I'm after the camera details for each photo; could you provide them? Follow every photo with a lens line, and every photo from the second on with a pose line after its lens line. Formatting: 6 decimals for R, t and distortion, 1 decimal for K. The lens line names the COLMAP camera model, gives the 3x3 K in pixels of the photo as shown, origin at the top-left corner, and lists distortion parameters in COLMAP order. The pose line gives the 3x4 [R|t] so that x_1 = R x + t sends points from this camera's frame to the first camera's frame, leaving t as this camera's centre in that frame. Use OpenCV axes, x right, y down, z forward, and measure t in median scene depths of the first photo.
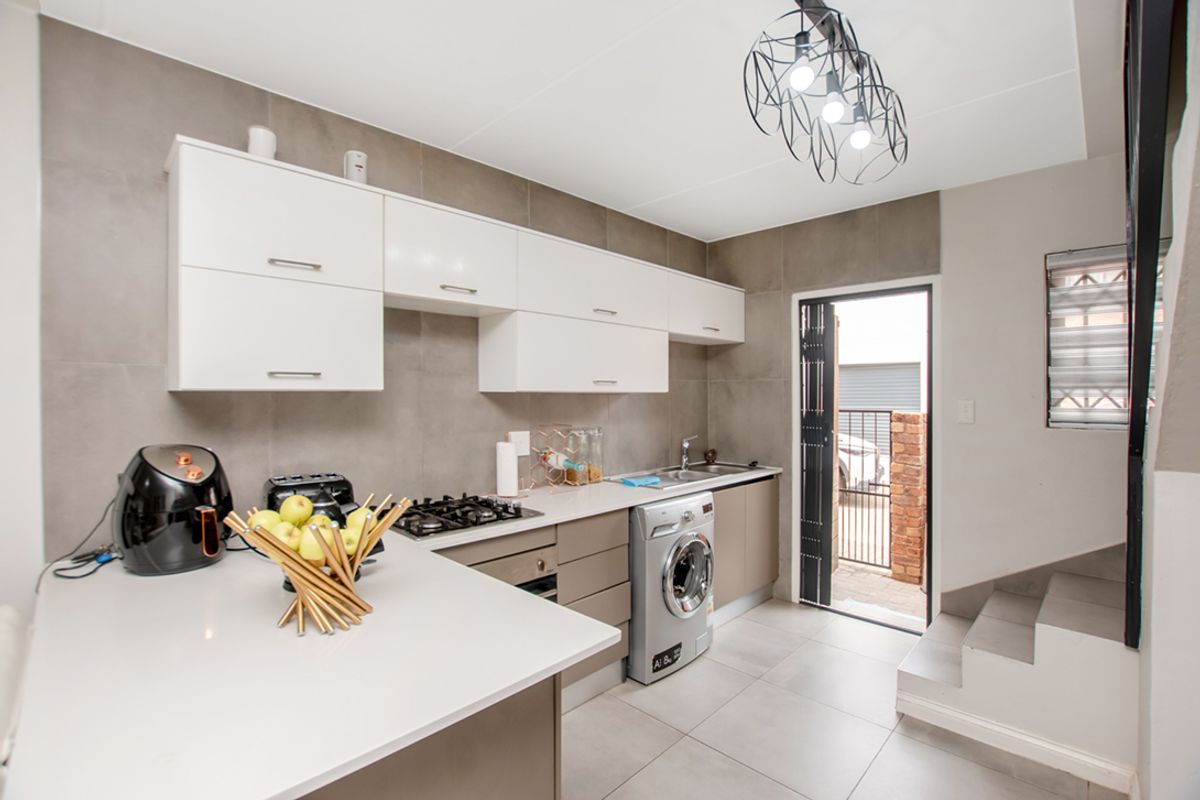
lens RADIAL K [[531.1, 0, 602.3], [0, 531.1, 395.3], [0, 0, 1]] dist [-0.028166, 0.002363]
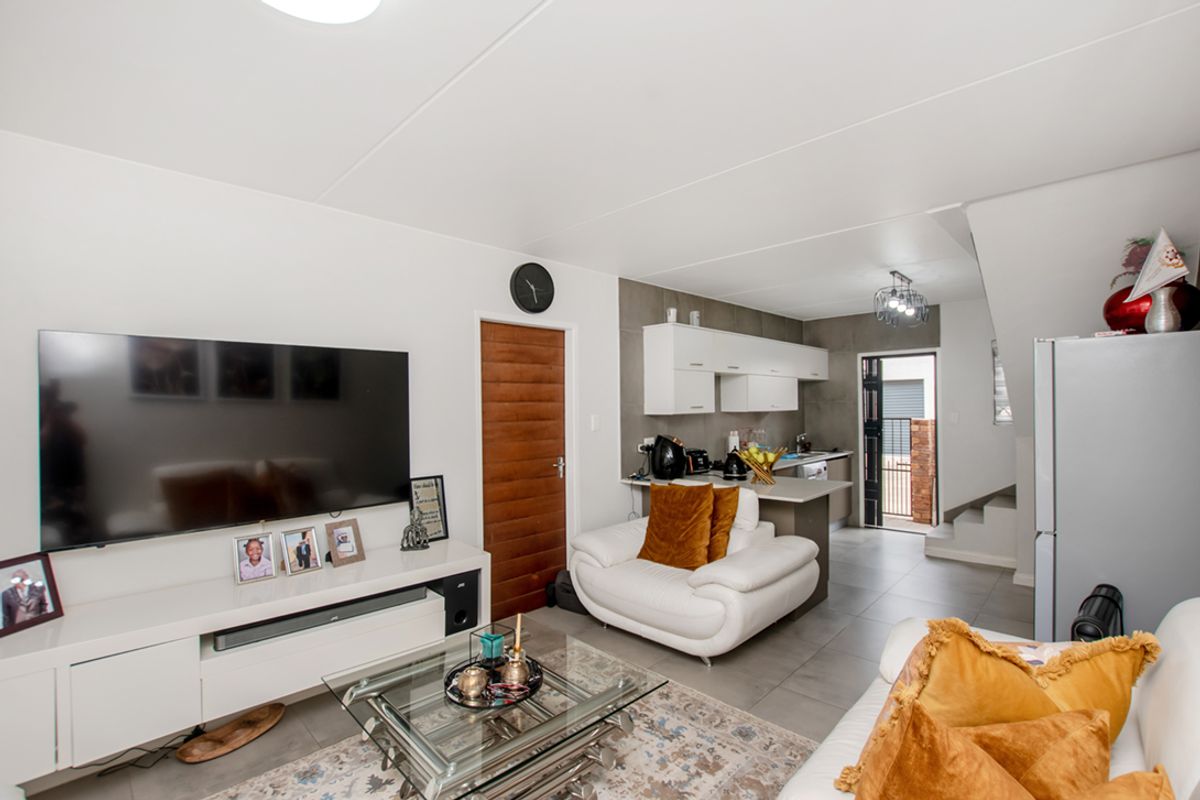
lens RADIAL K [[531.1, 0, 598.1], [0, 531.1, 407.5], [0, 0, 1]] dist [-0.028166, 0.002363]
pose [[0.999877, -0.014825, -0.005121, -0.514643], [0.014824, 0.999890, -0.000229, -0.021650], [0.005124, 0.000153, 0.999987, -0.791573]]
